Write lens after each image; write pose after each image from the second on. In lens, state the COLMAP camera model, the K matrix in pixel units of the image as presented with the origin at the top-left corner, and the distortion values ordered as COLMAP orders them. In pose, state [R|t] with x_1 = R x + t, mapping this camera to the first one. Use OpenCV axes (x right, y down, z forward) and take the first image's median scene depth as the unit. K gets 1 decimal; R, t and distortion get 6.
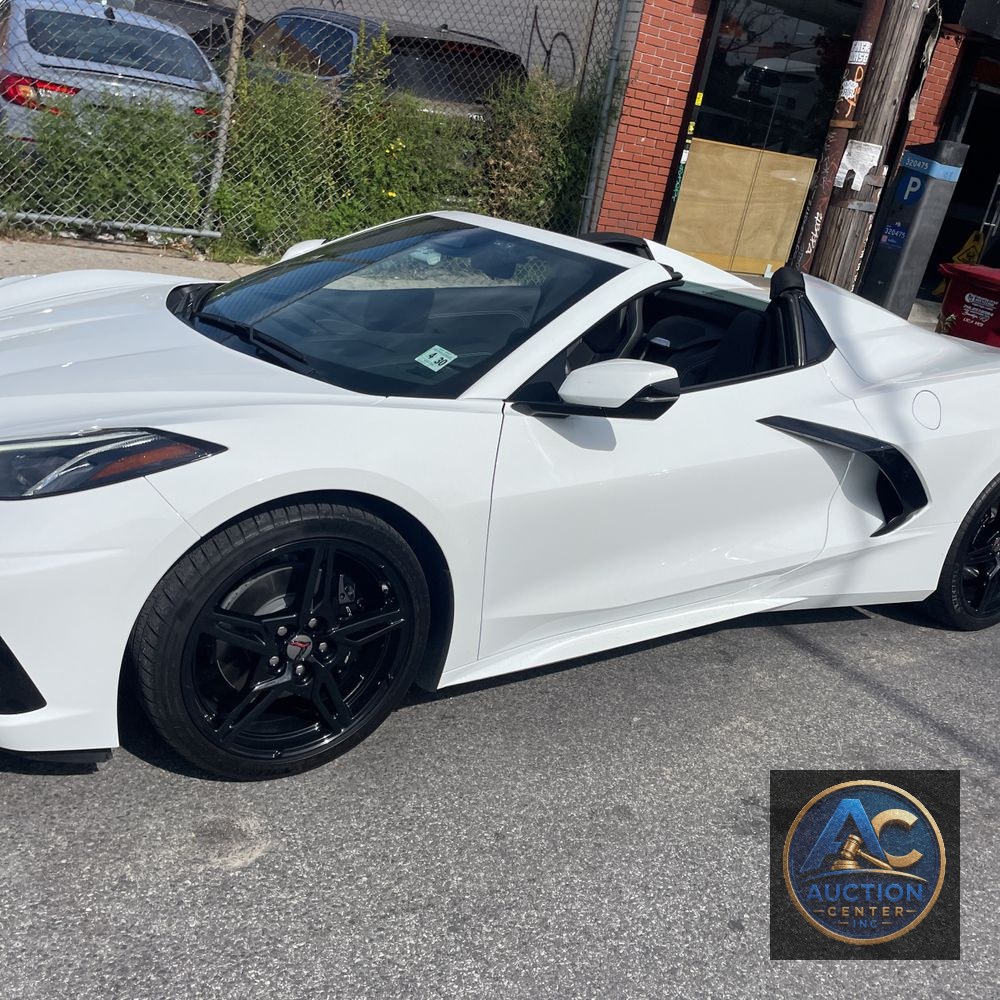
lens RADIAL K [[1018.8, 0, 471.3], [0, 1018.8, 496.6], [0, 0, 1]] dist [0.109641, -0.186158]
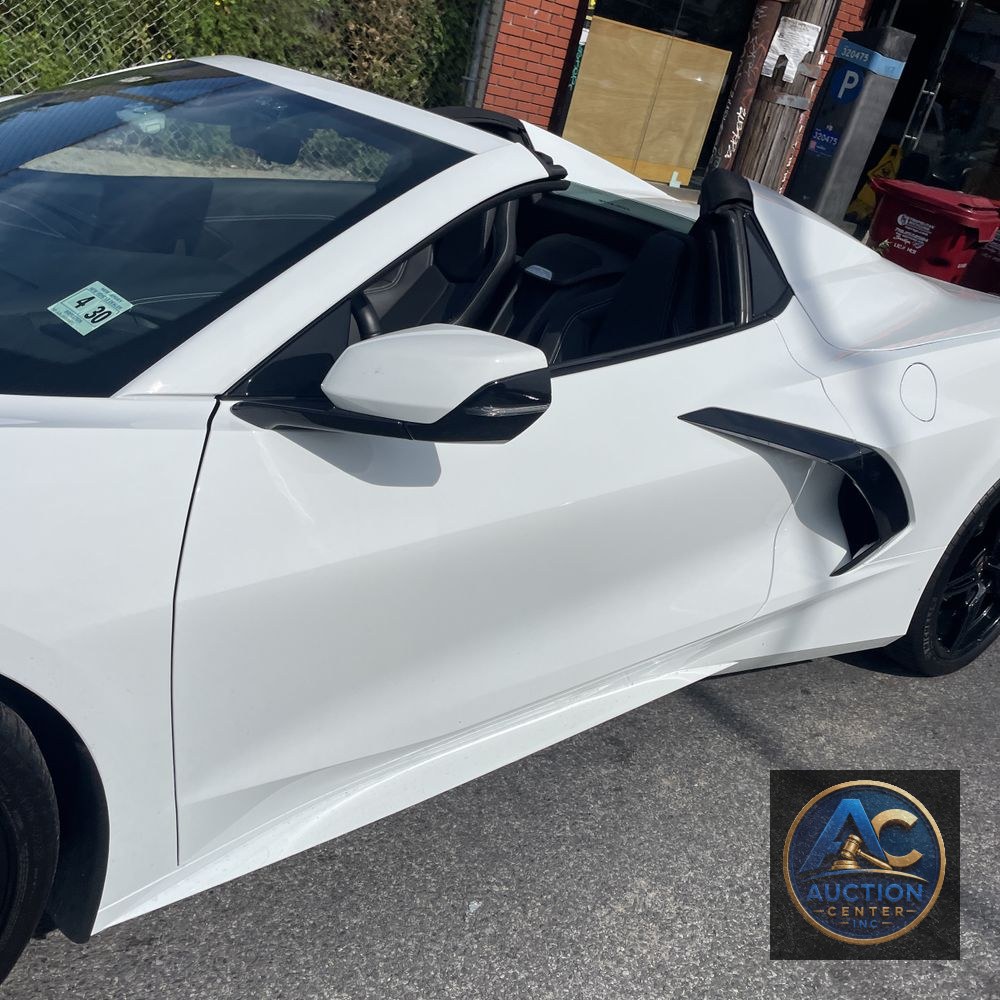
lens RADIAL K [[1007.4, 0, 485.6], [0, 1007.4, 472.4], [0, 0, 1]] dist [0.087015, -0.115942]
pose [[0.993547, 0.009530, 0.113019, 0.043916], [-0.017617, 0.997336, 0.070780, -0.038218], [-0.112043, -0.072314, 0.991069, 0.190543]]
